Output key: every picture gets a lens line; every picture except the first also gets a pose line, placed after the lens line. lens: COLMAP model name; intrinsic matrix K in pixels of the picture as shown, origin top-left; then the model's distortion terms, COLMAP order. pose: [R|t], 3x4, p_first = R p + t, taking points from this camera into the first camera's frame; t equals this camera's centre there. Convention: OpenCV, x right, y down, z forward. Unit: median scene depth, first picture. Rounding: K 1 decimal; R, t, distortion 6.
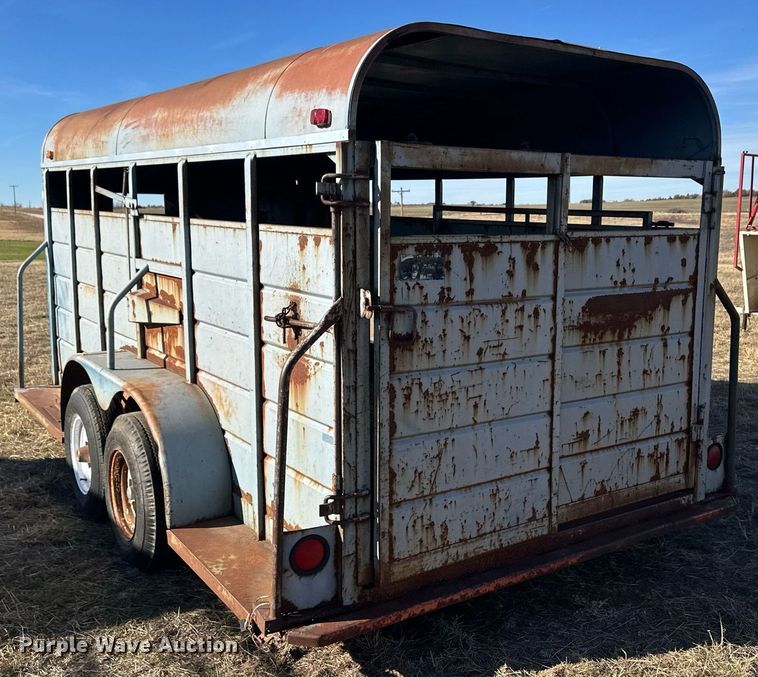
lens RADIAL K [[837.6, 0, 406.4], [0, 837.6, 328.3], [0, 0, 1]] dist [0.127074, 0.000000]
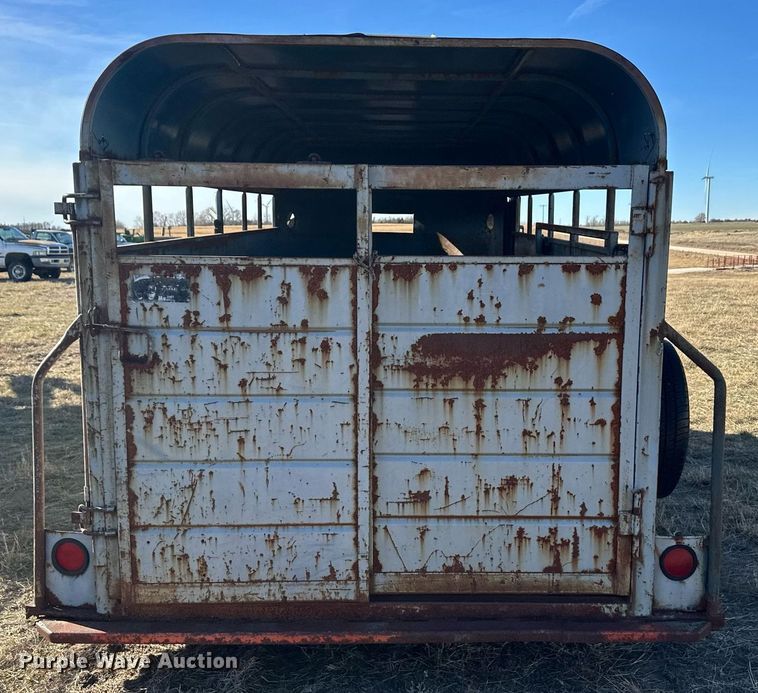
lens RADIAL K [[800.8, 0, 384.8], [0, 800.8, 342.4], [0, 0, 1]] dist [0.105958, 0.000000]
pose [[0.822074, 0.079930, -0.563742, 0.651584], [-0.077893, 0.996576, 0.027713, -0.048938], [0.564027, 0.021129, 0.825486, 0.324900]]
